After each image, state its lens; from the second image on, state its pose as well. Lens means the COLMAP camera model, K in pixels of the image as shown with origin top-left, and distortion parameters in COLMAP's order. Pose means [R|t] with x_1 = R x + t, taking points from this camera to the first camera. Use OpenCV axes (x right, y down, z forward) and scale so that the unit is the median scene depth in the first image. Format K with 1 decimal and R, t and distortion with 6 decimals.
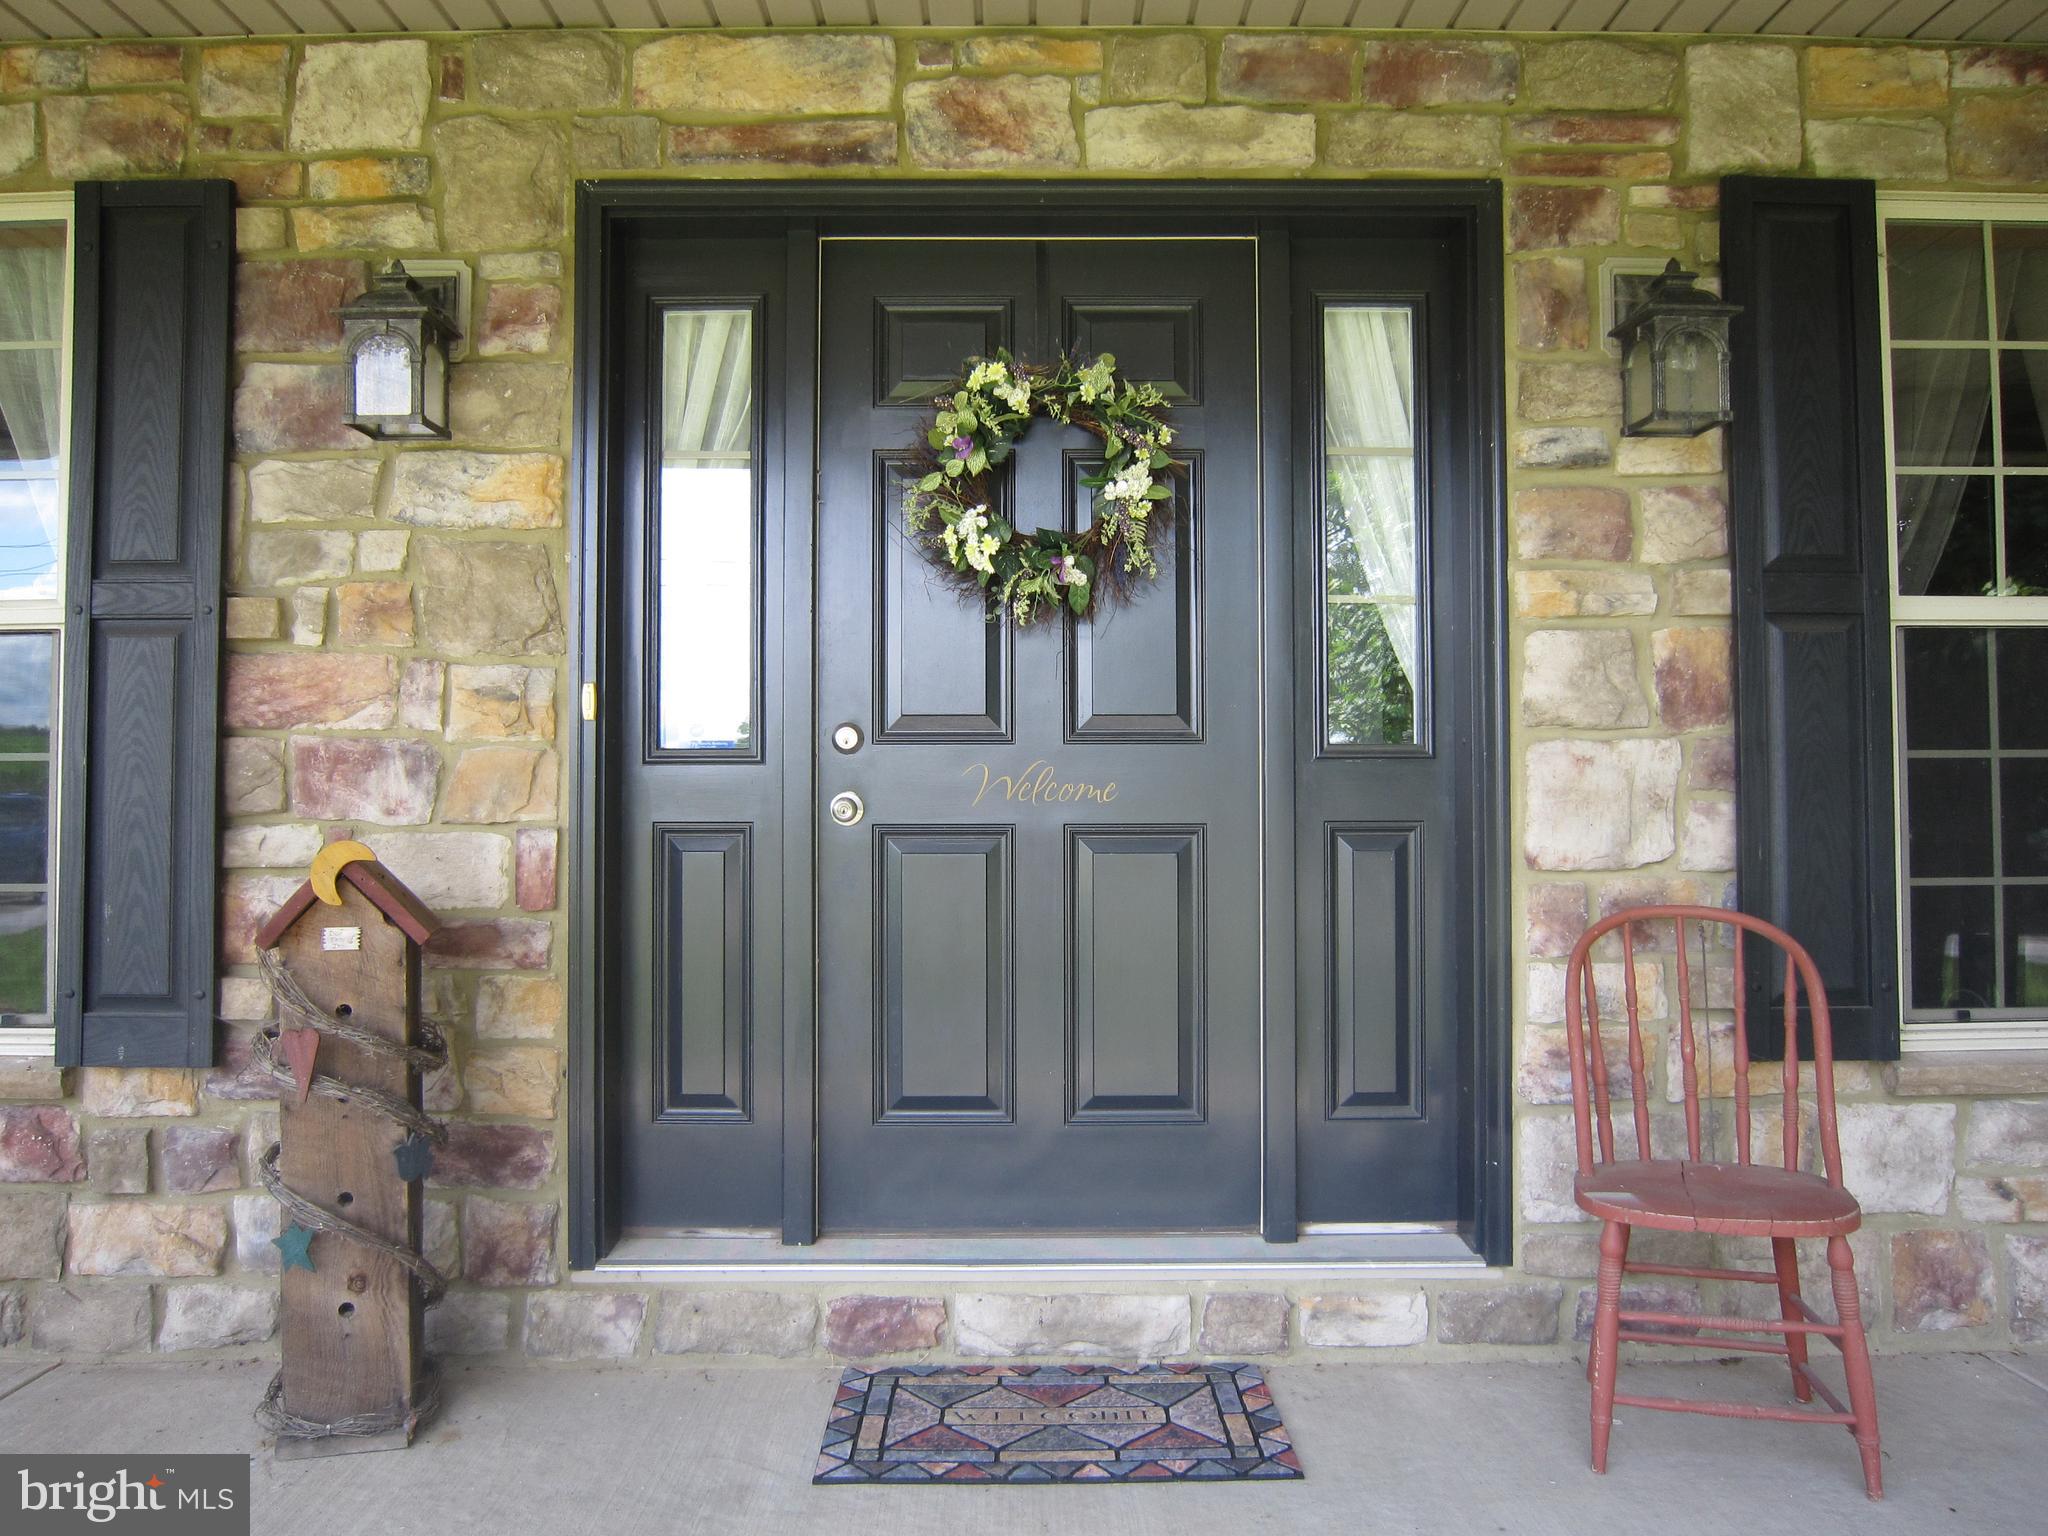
lens RADIAL K [[1439.5, 0, 1024.0], [0, 1439.5, 768.0], [0, 0, 1]] dist [-0.046974, 0.007623]
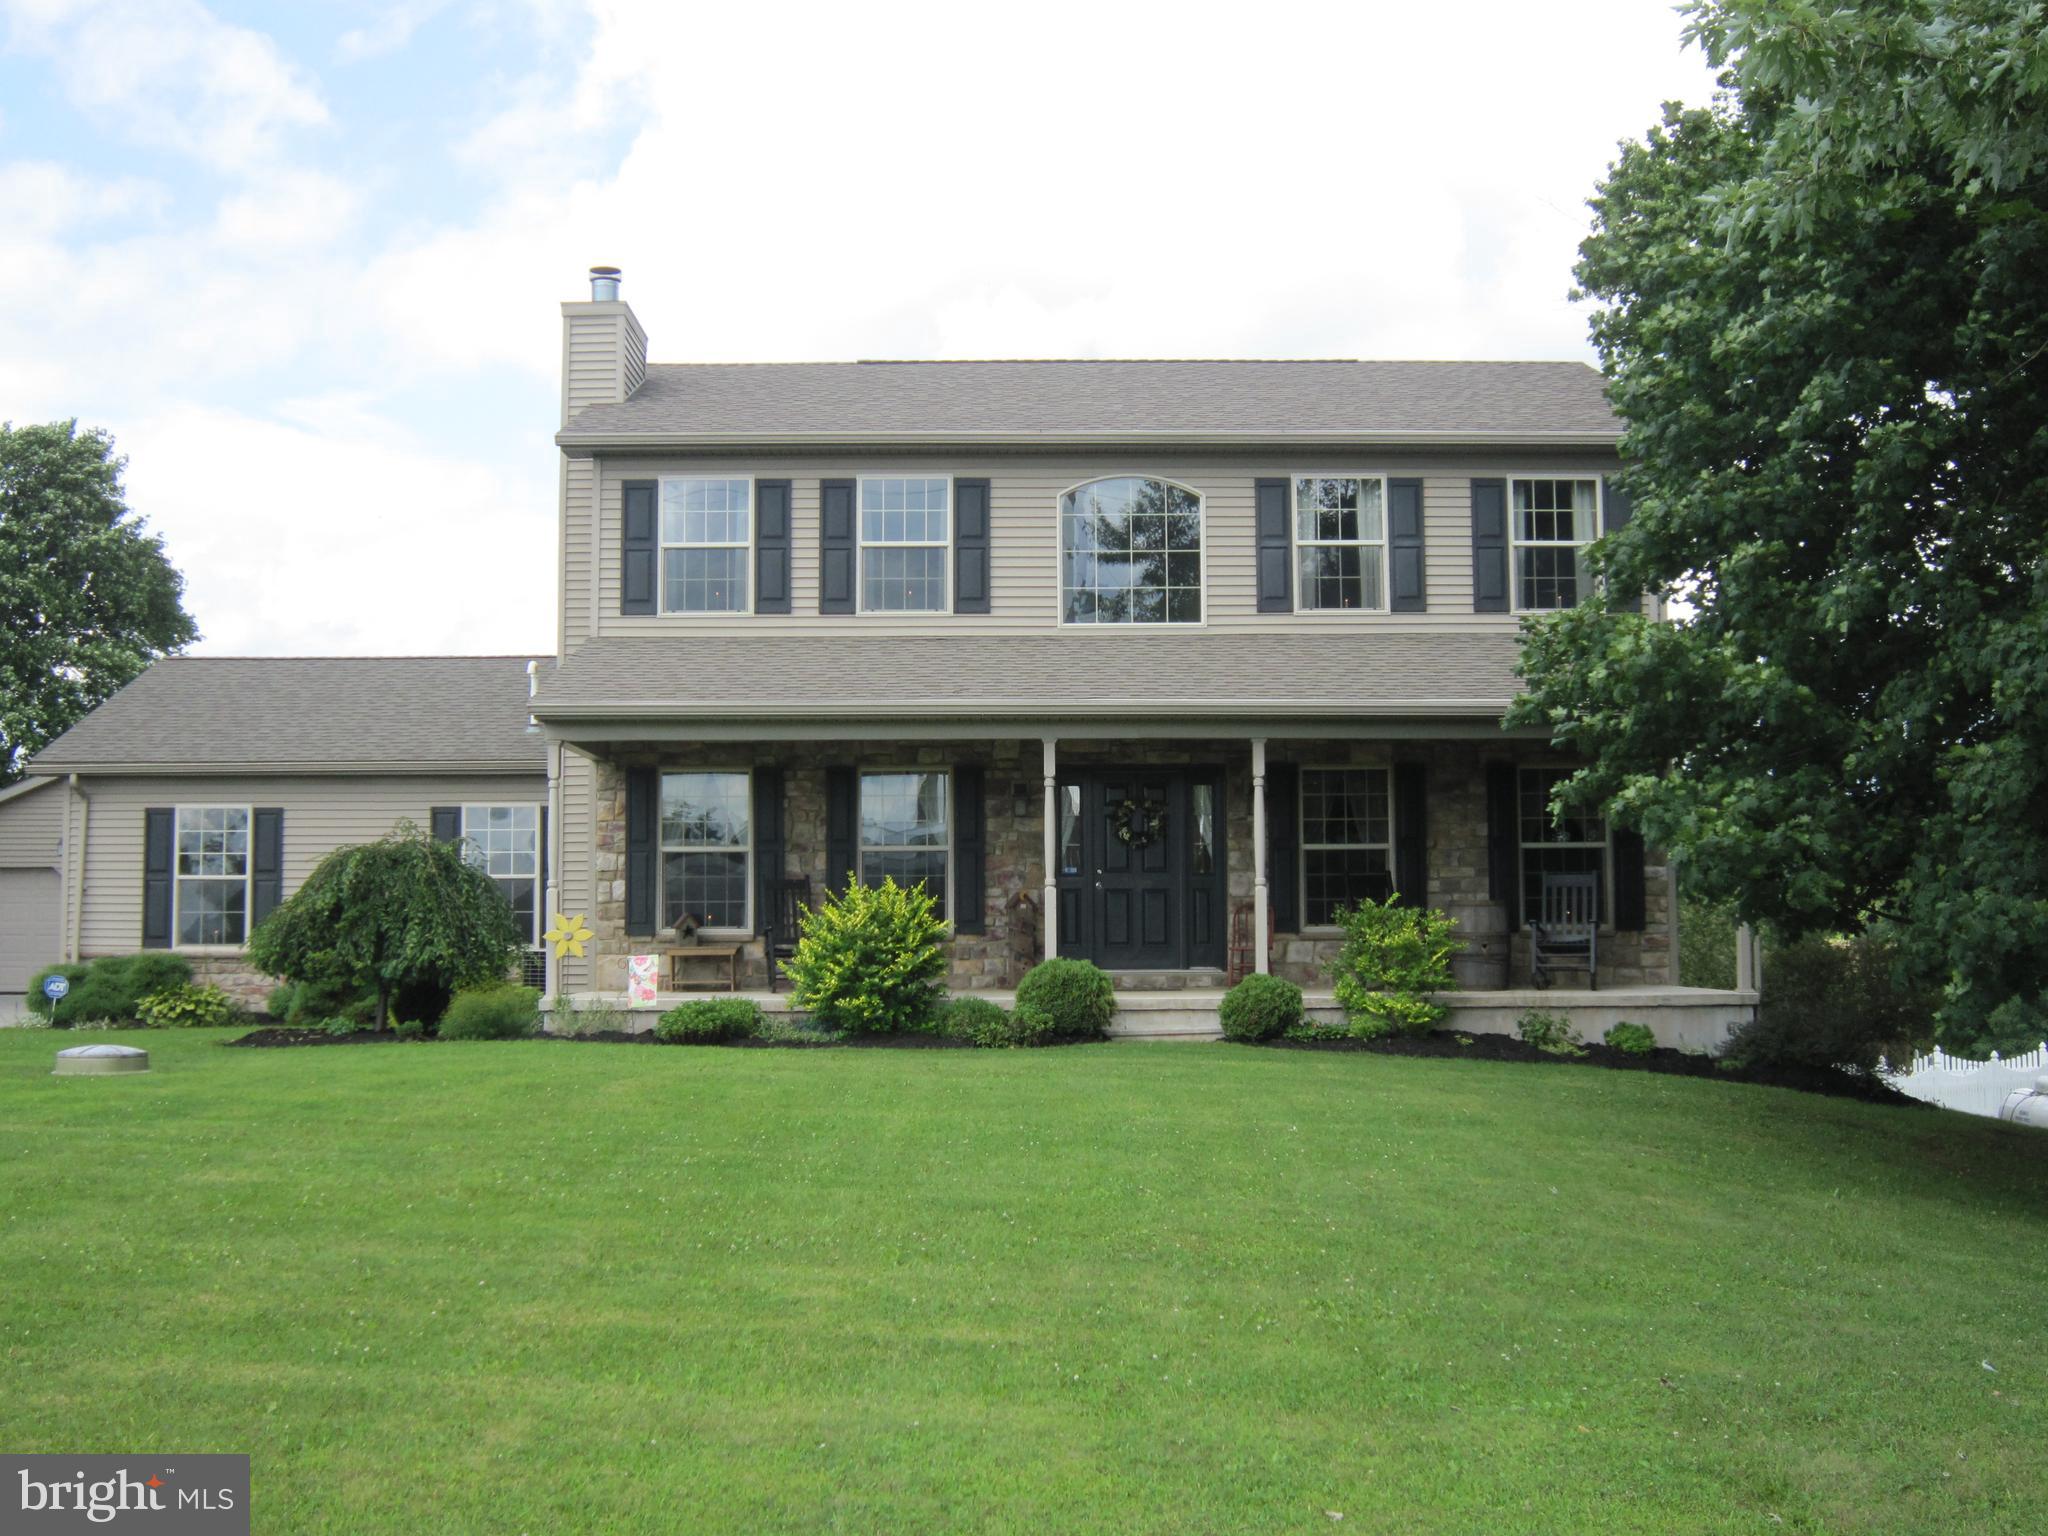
lens RADIAL K [[2288.6, 0, 1024.0], [0, 2288.6, 768.0], [0, 0, 1]] dist [-0.074125, 0.009414]
pose [[0.999979, -0.000612, 0.006415, -0.463287], [0.000893, 0.999039, -0.043832, -0.034824], [-0.006382, 0.043837, 0.999018, -7.451496]]
